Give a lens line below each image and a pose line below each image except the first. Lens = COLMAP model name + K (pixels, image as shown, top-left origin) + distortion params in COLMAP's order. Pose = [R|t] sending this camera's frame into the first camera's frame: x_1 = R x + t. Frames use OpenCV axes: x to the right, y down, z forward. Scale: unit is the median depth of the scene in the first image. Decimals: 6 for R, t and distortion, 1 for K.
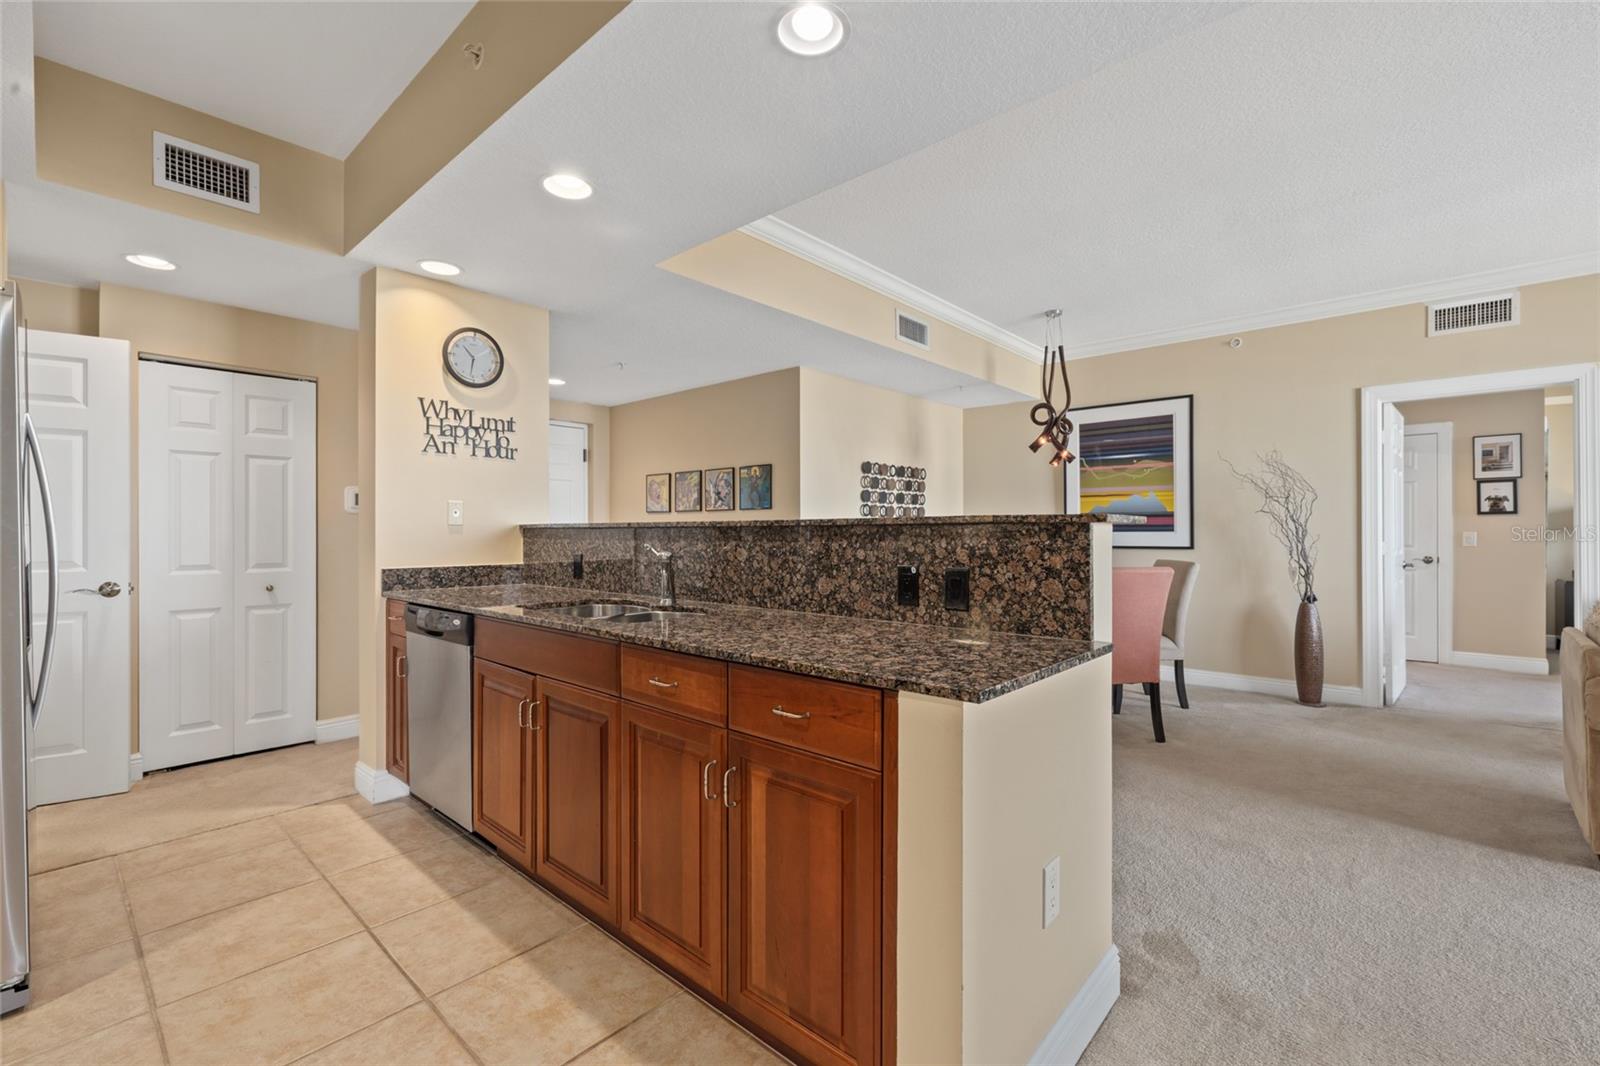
lens RADIAL K [[690.0, 0, 811.5], [0, 690.0, 530.8], [0, 0, 1]] dist [-0.000204, 0.000057]
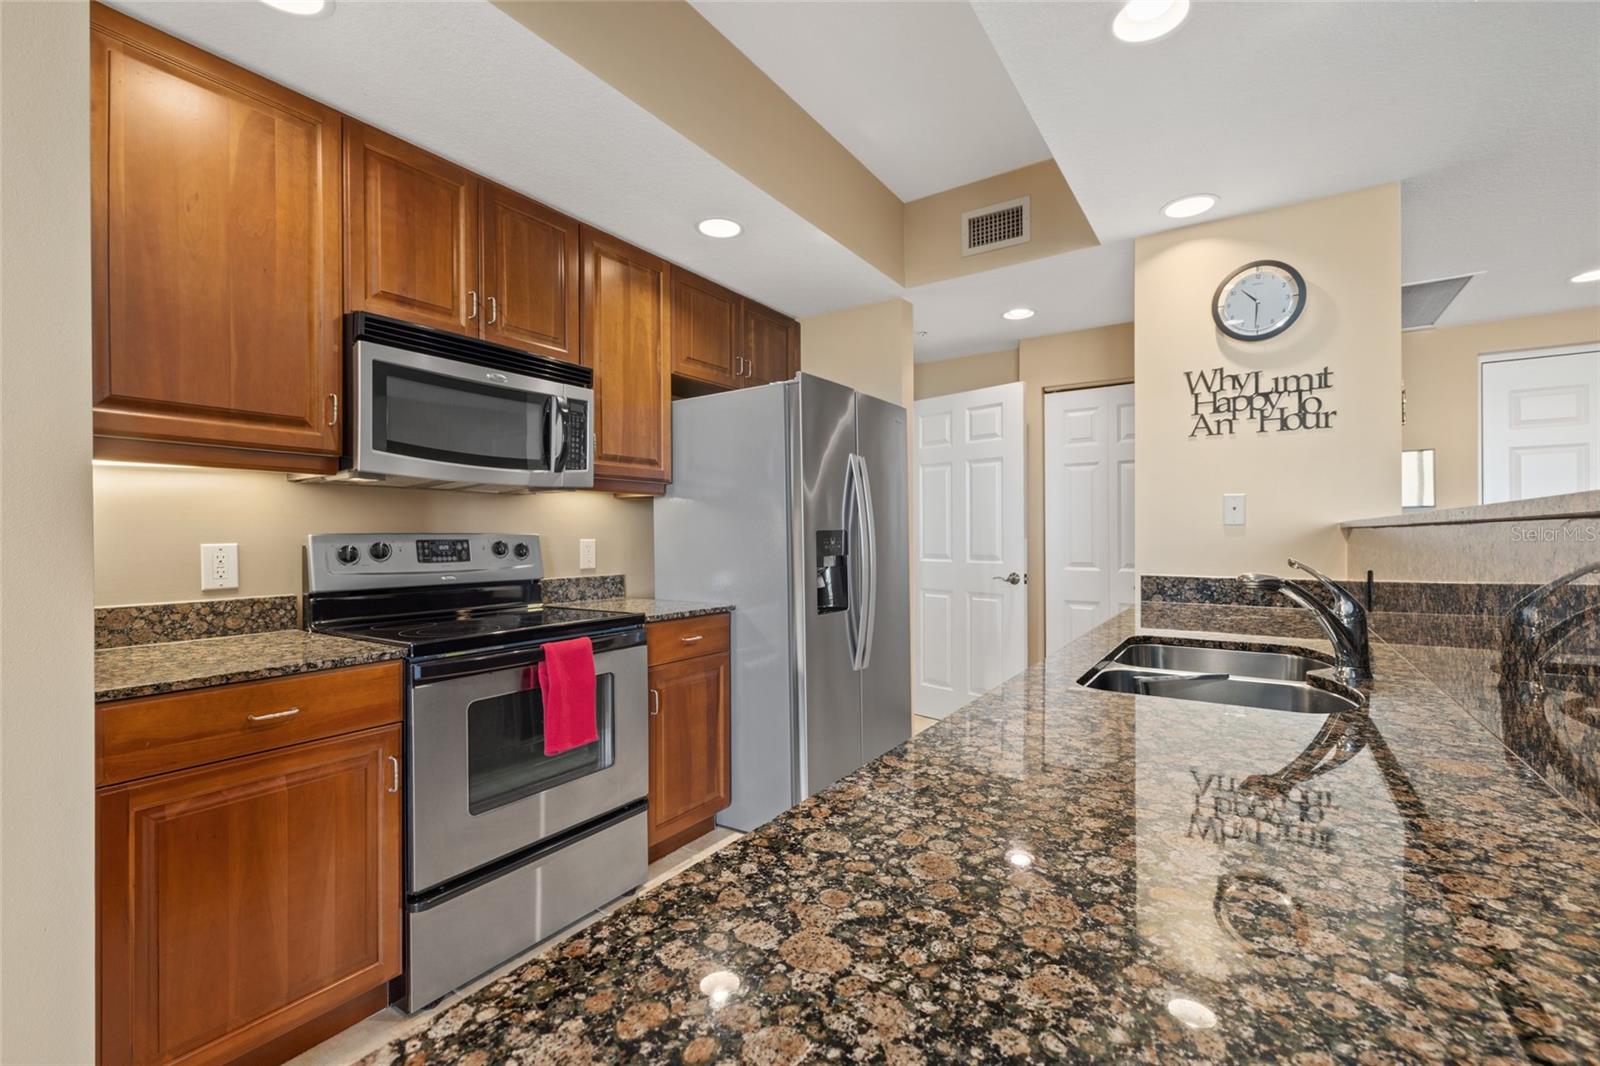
lens RADIAL K [[690.0, 0, 801.9], [0, 690.0, 537.3], [0, 0, 1]] dist [-0.000204, 0.000057]
pose [[0.135216, 0.004823, -0.990804, 0.131631], [0.006188, 0.999965, 0.005713, -0.001156], [0.990797, -0.006904, 0.135182, 0.285267]]
